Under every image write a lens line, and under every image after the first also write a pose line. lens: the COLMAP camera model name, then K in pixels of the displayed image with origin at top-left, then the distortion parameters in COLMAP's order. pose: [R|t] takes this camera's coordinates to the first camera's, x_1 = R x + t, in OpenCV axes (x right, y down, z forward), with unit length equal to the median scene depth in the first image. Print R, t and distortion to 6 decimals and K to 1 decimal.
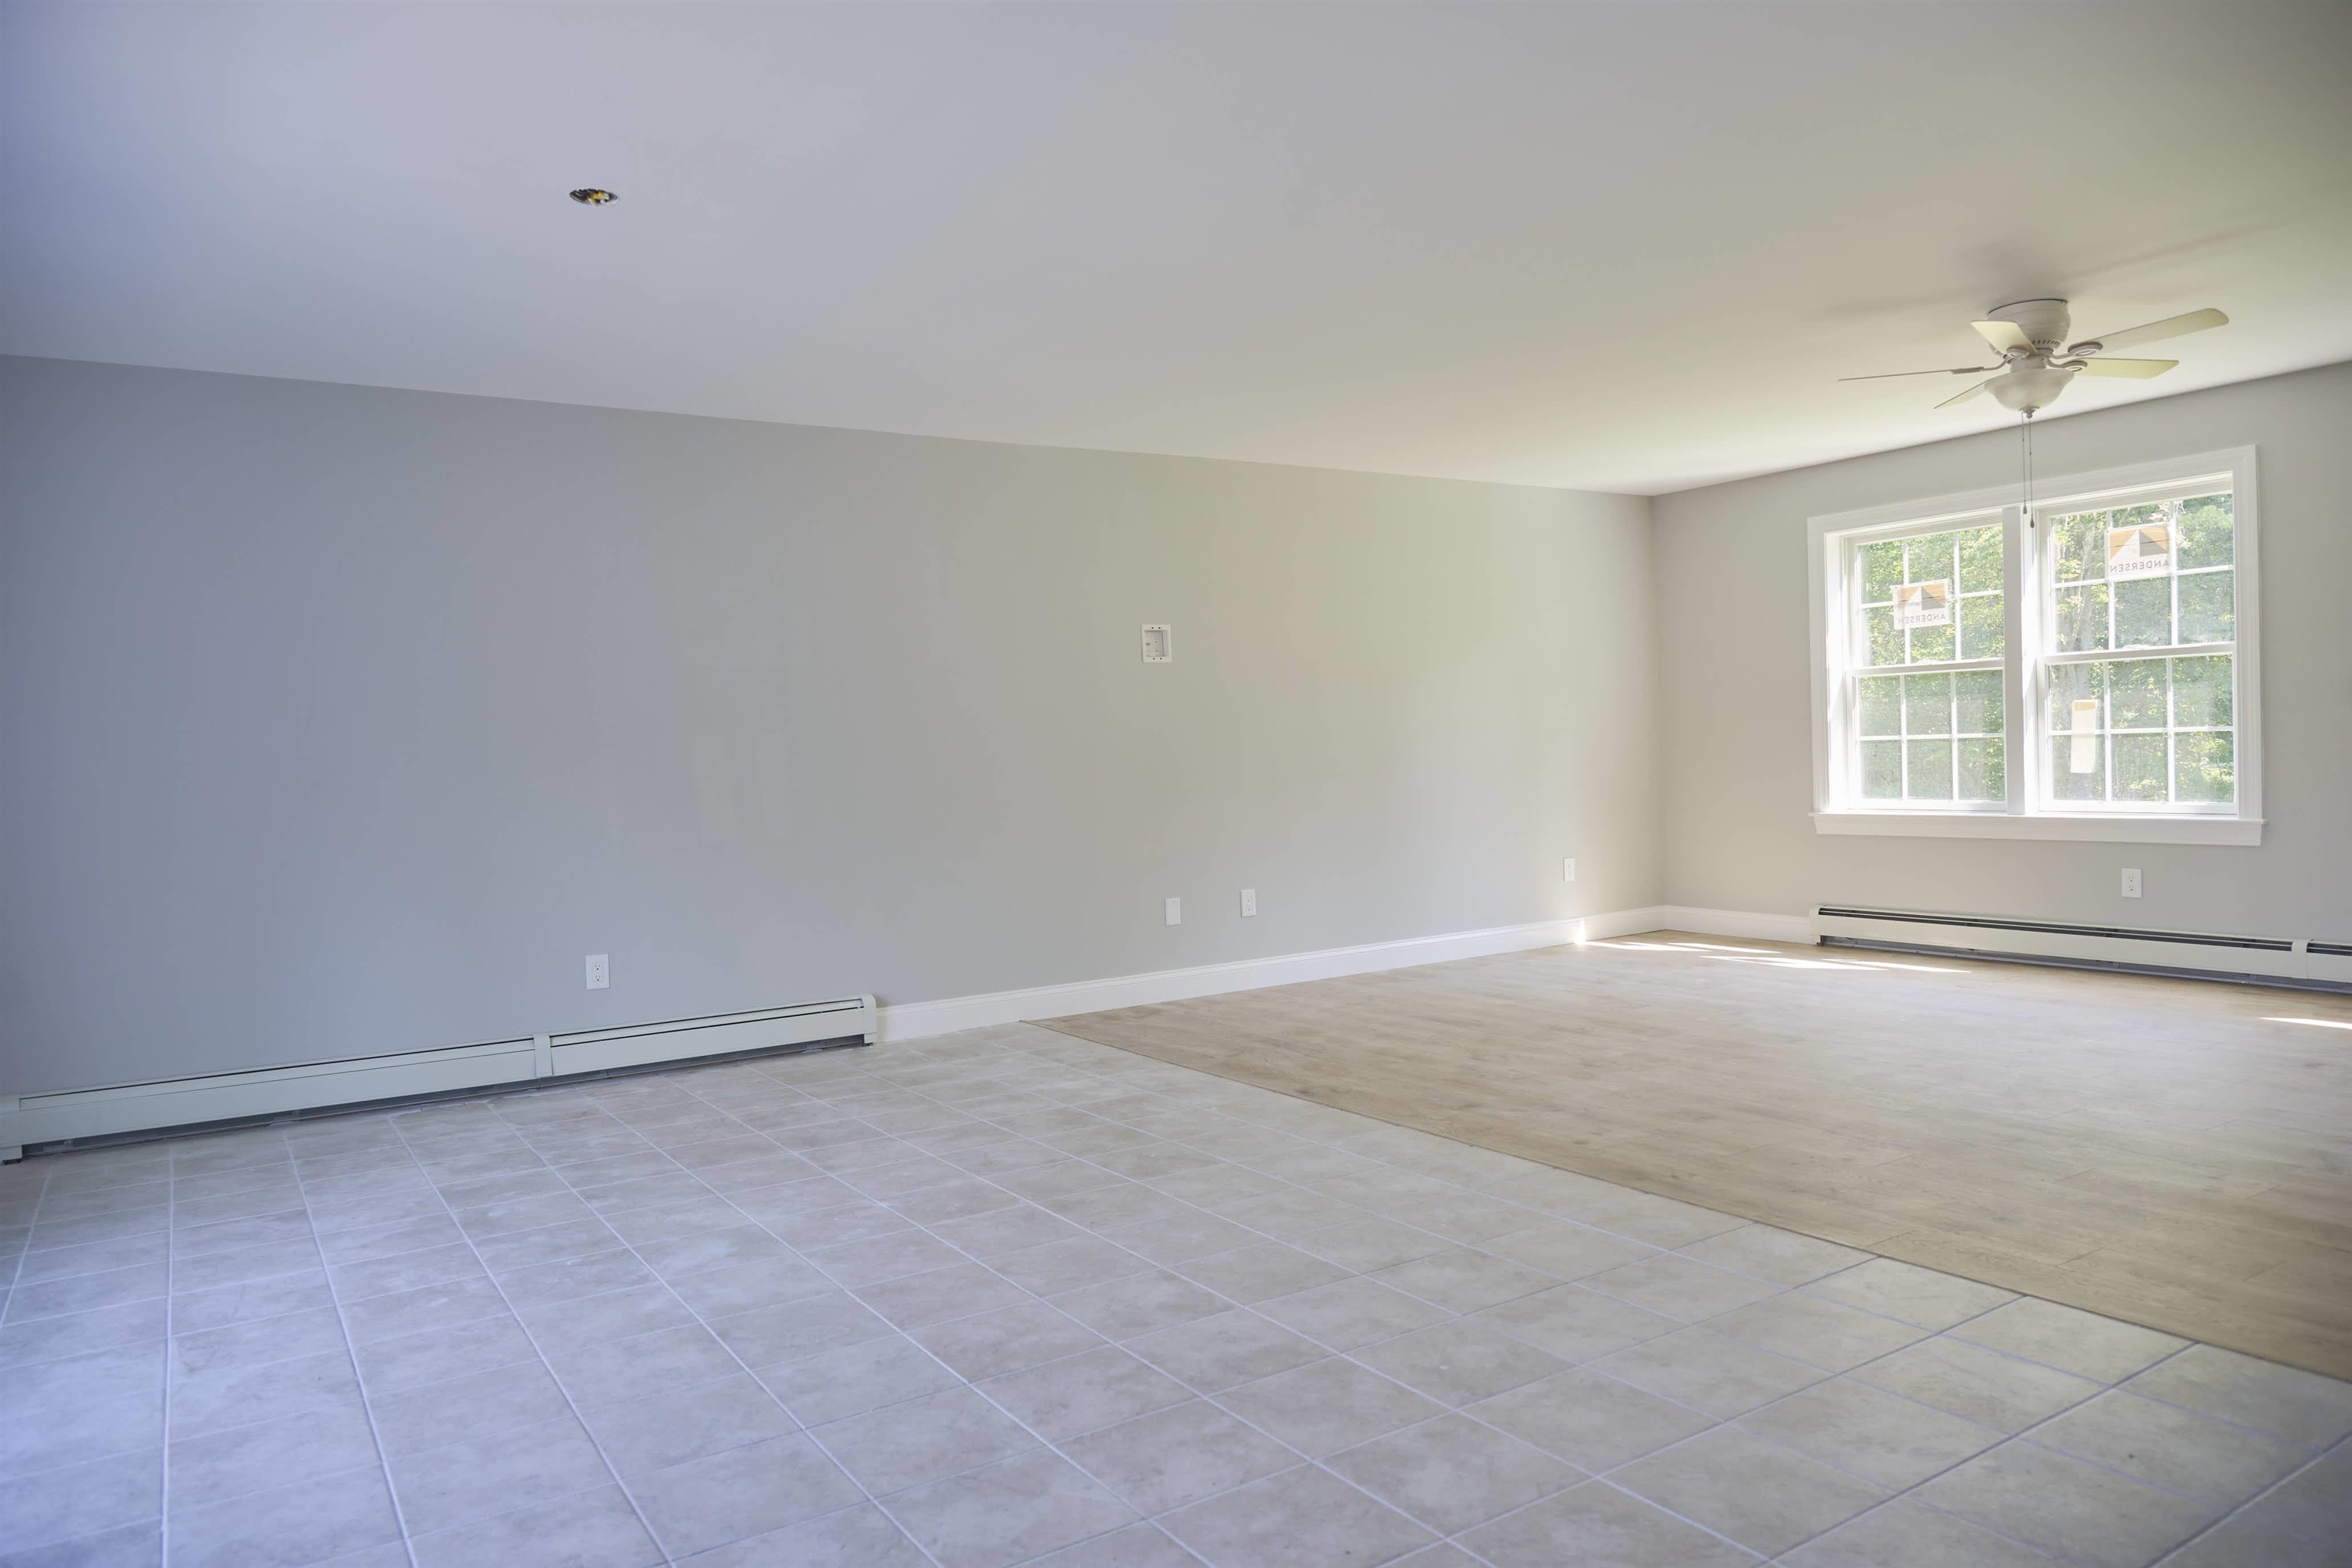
lens RADIAL K [[1560.7, 0, 1238.6], [0, 1560.7, 756.4], [0, 0, 1]] dist [-0.003535, -0.002702]
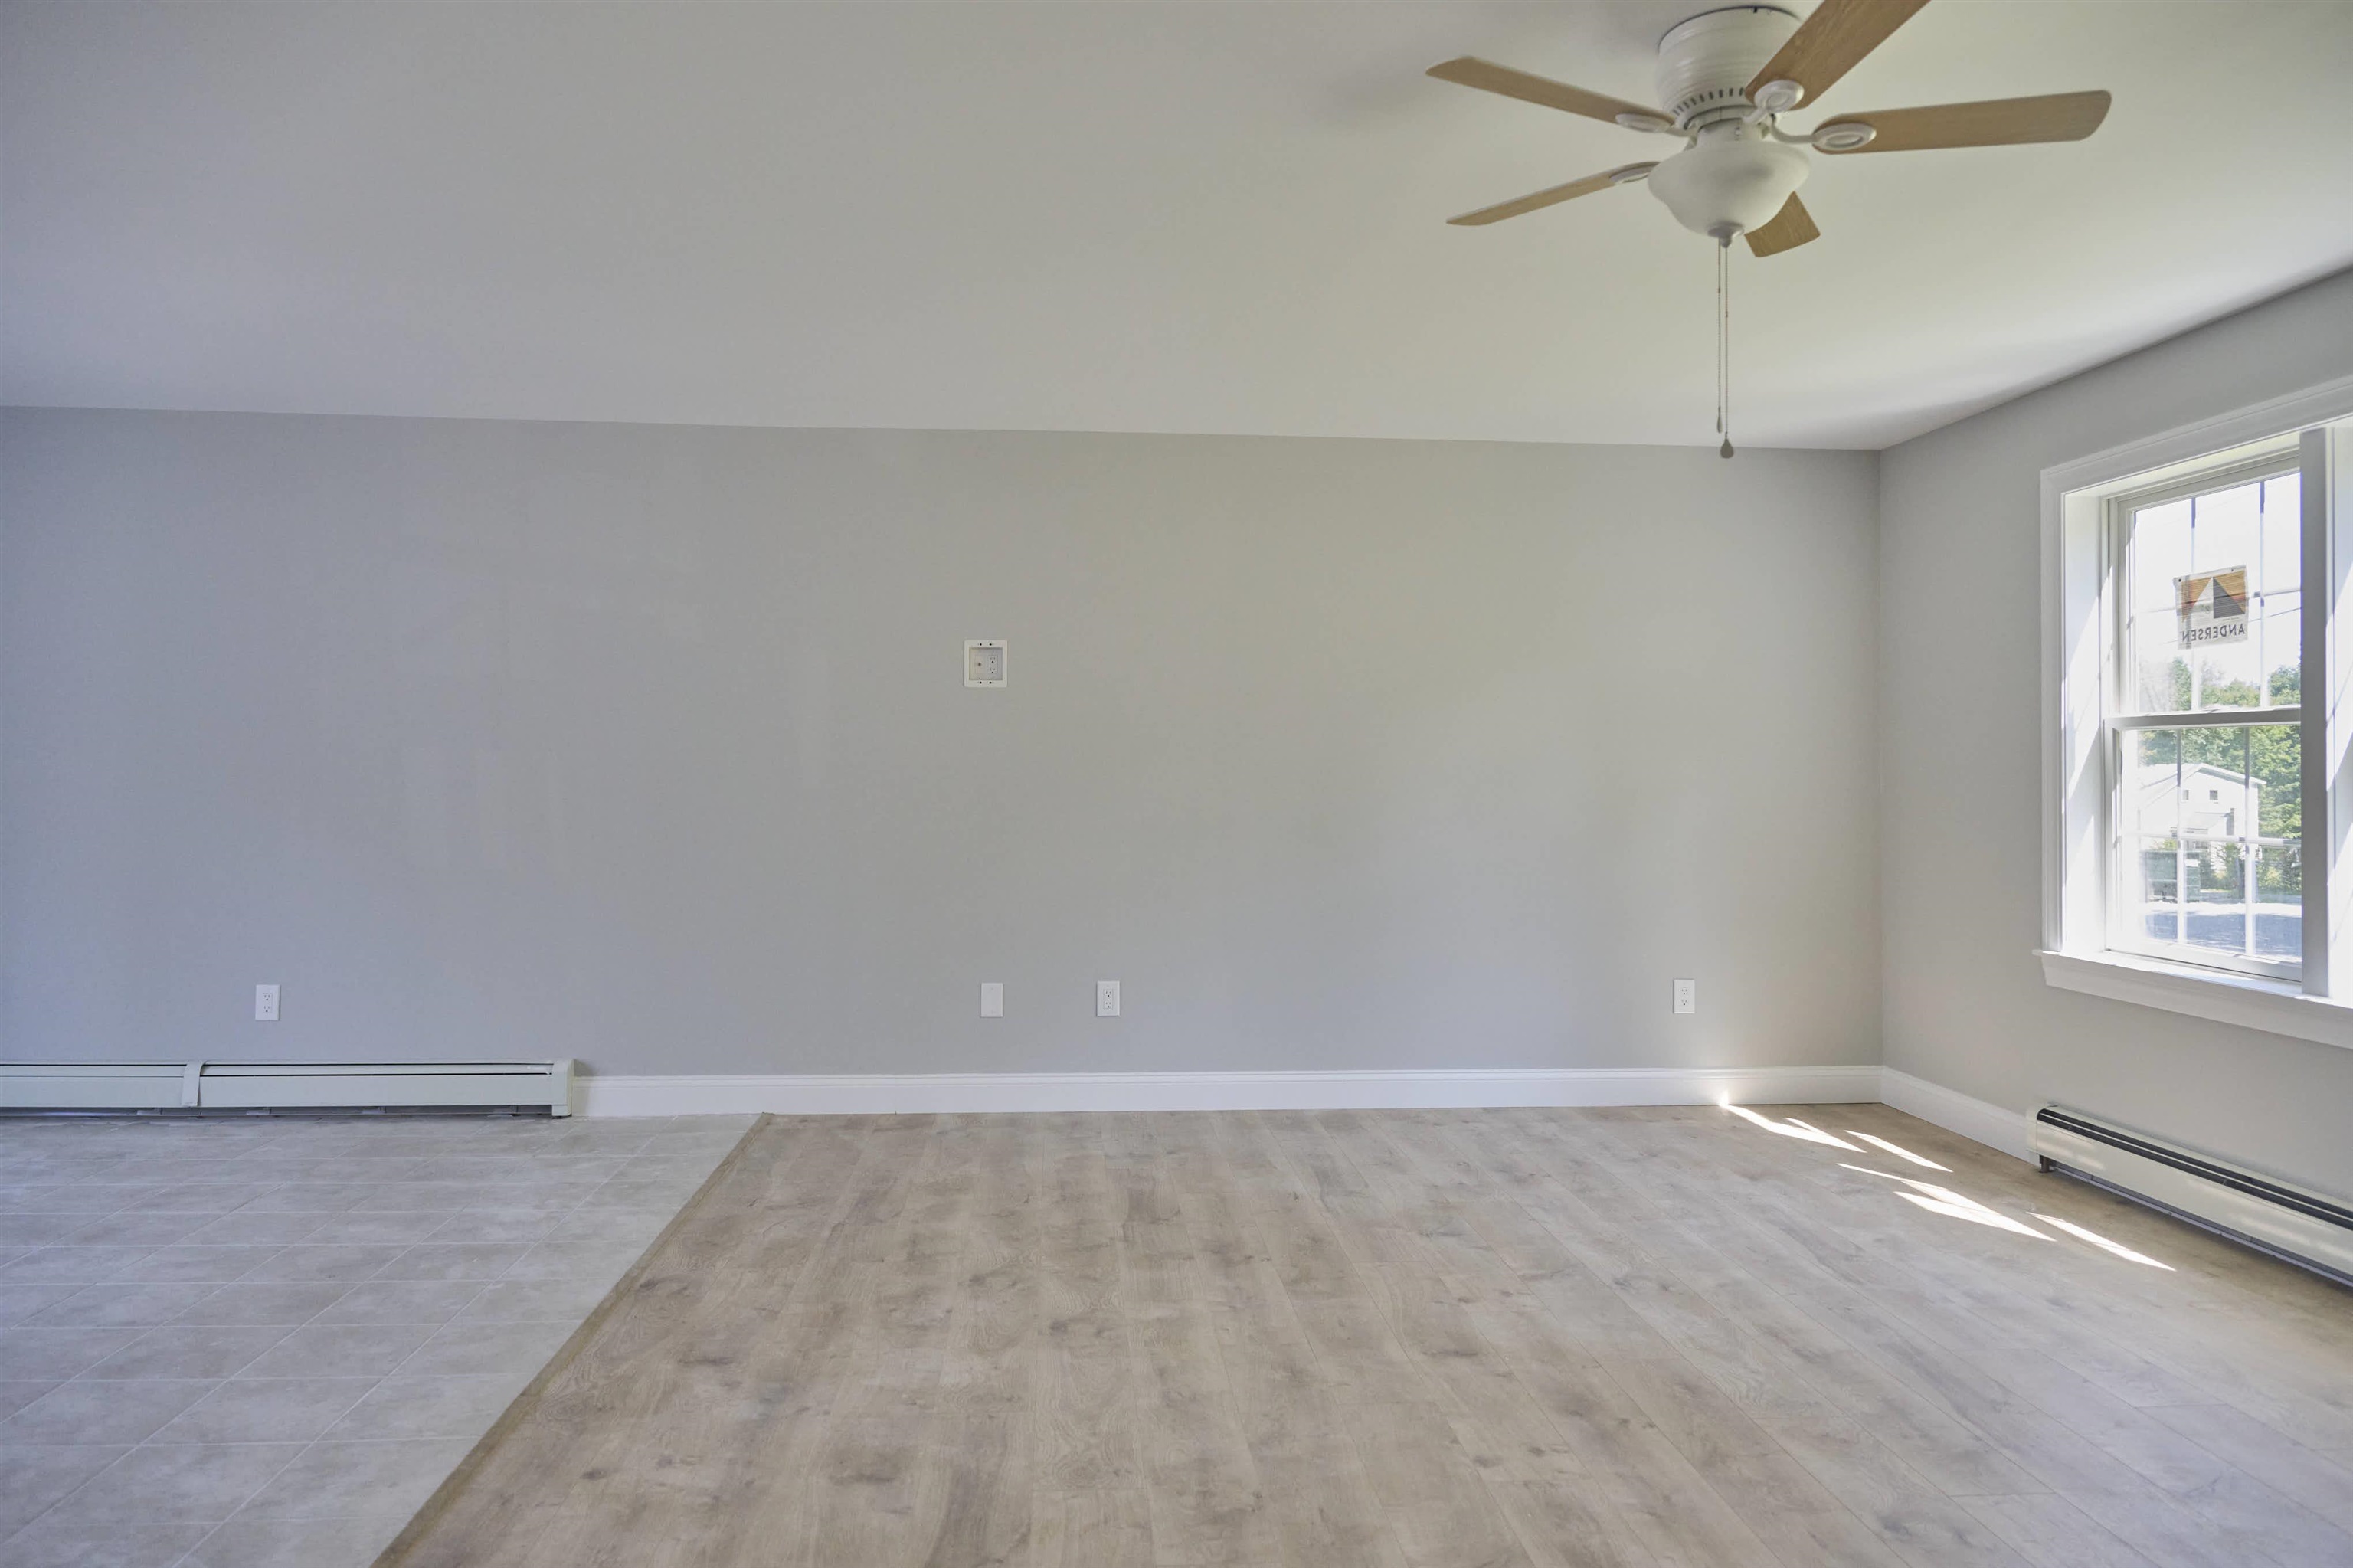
lens RADIAL K [[1561.4, 0, 1229.5], [0, 1561.4, 751.7], [0, 0, 1]] dist [-0.003535, -0.002702]
pose [[0.873485, 0.034514, -0.485627, 0.434369], [-0.044555, 0.998965, -0.009143, -0.024874], [0.484809, 0.029623, 0.874118, 0.348308]]
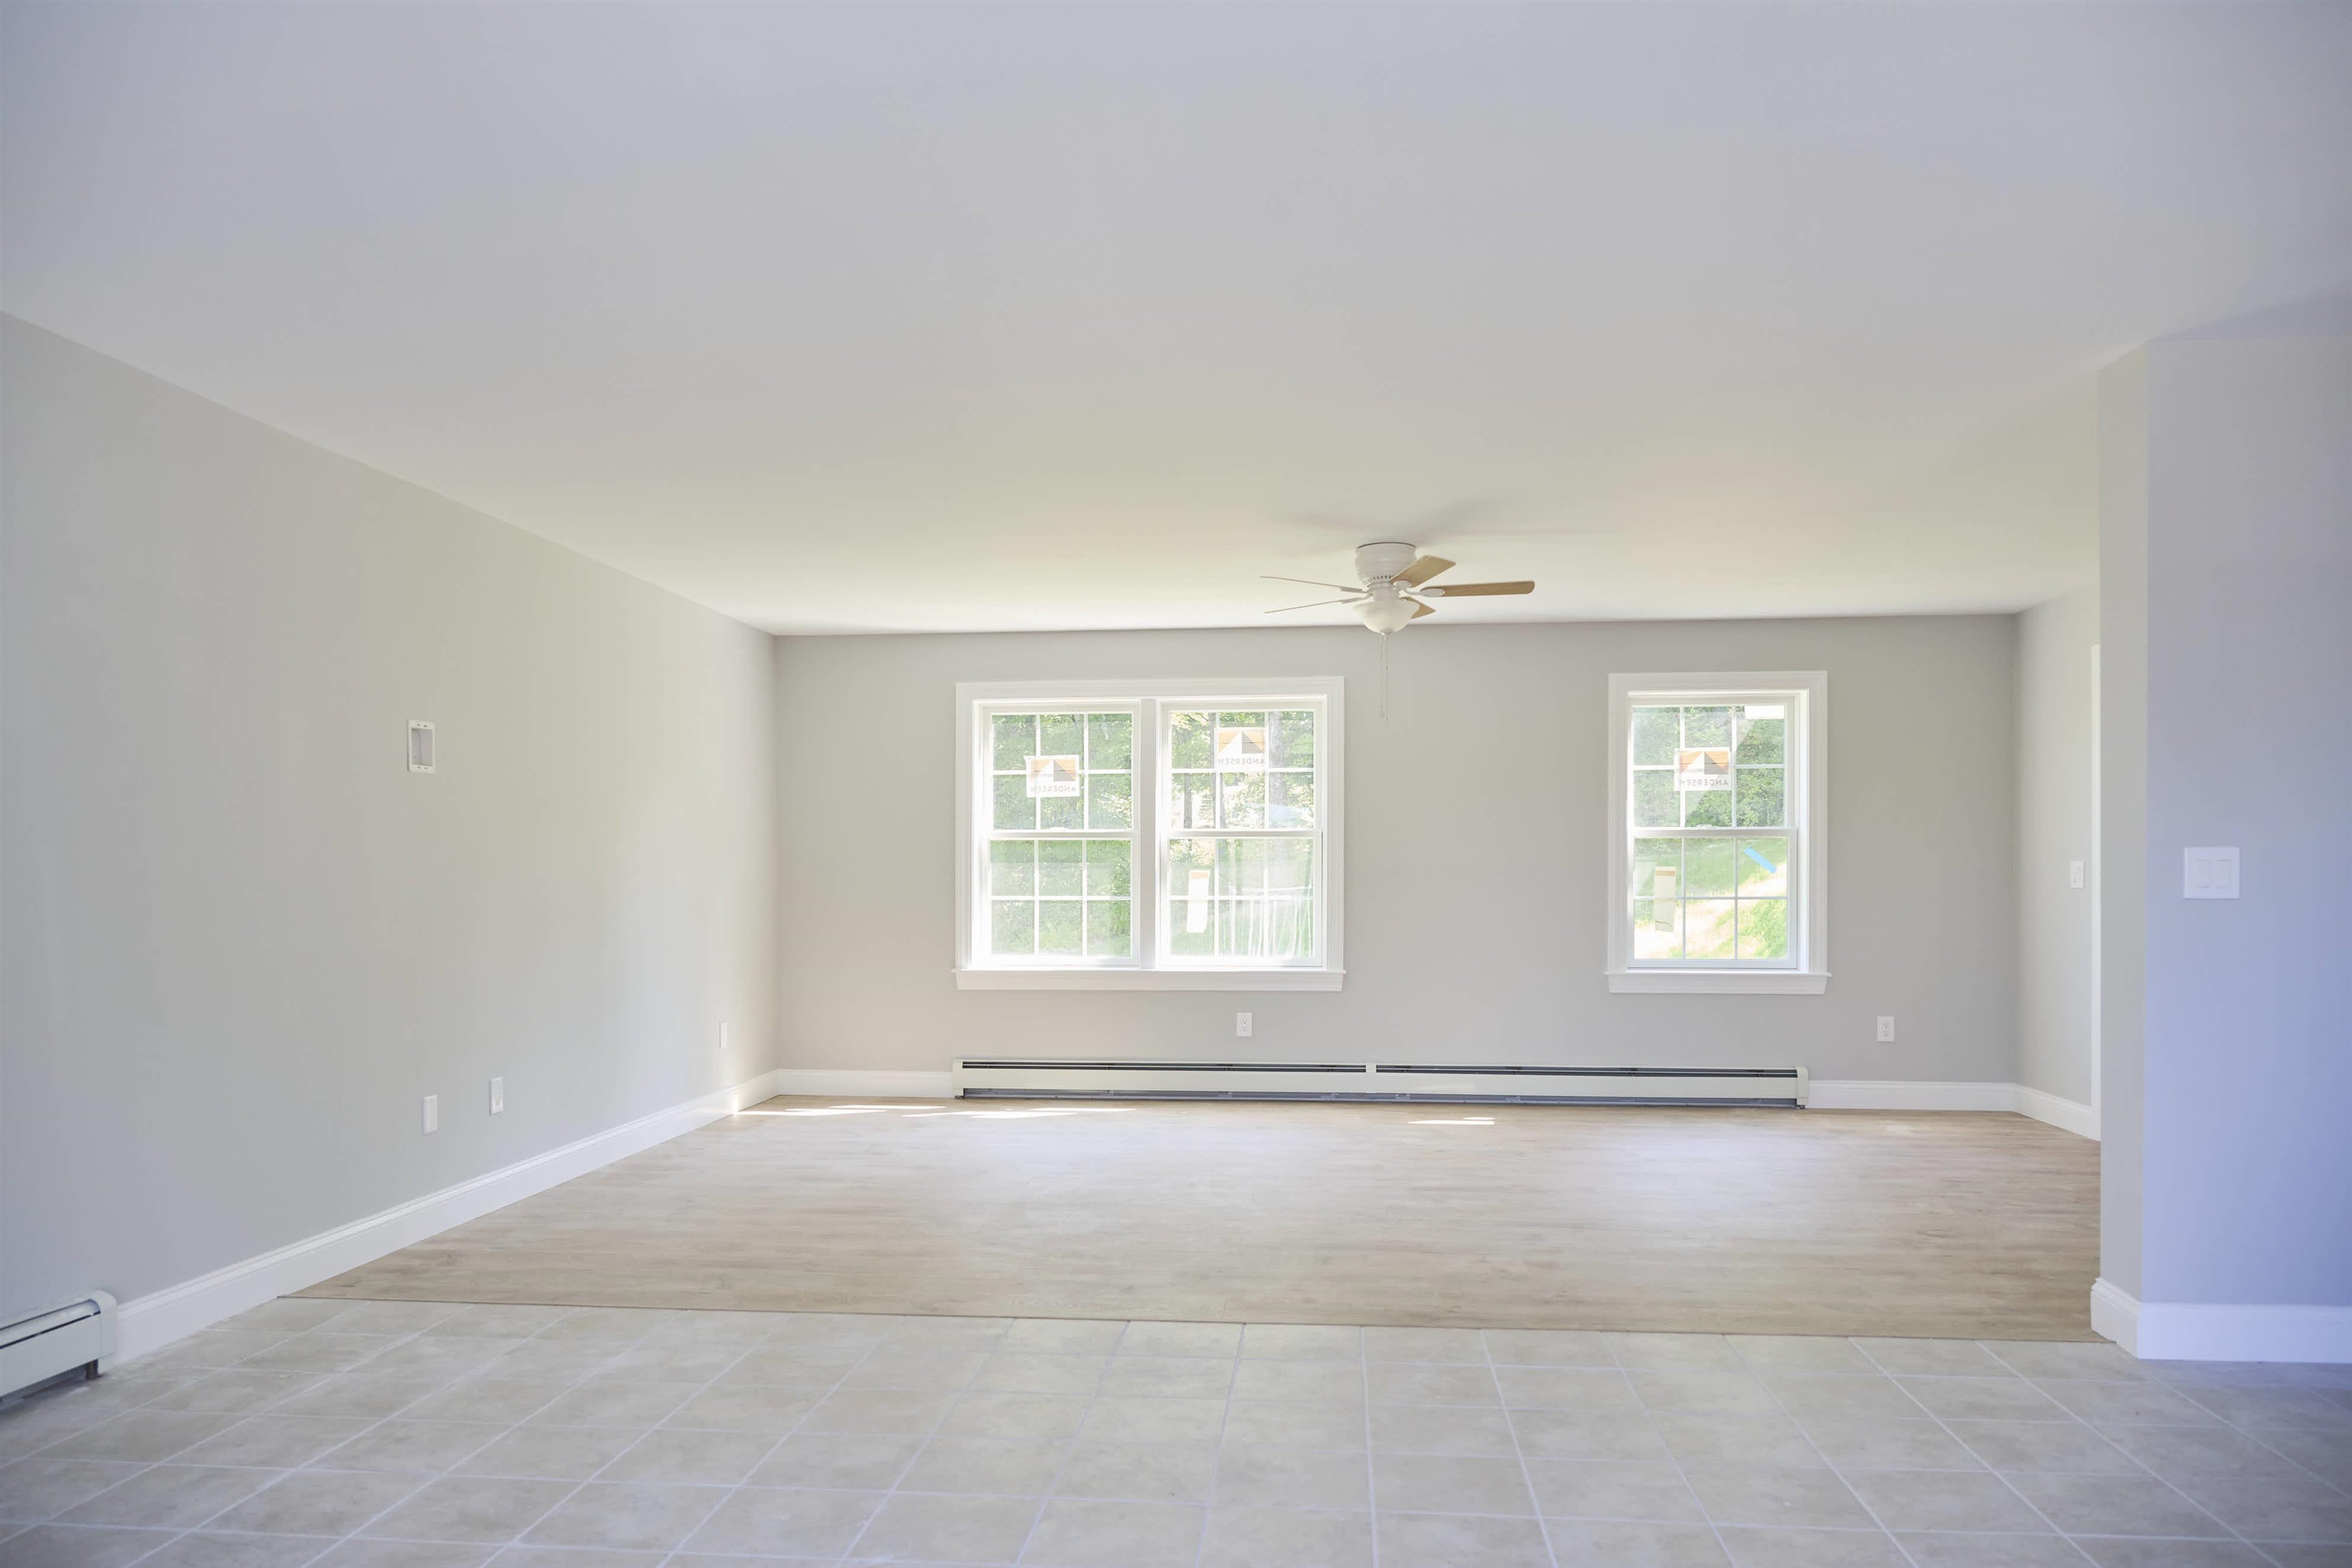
lens RADIAL K [[1560.7, 0, 1173.6], [0, 1560.7, 905.9], [0, 0, 1]] dist [-0.003535, -0.002702]
pose [[0.646337, 0.018924, 0.762818, -0.367012], [-0.016259, 0.999807, -0.011027, 0.003779], [-0.762879, -0.005275, 0.646520, 0.252171]]
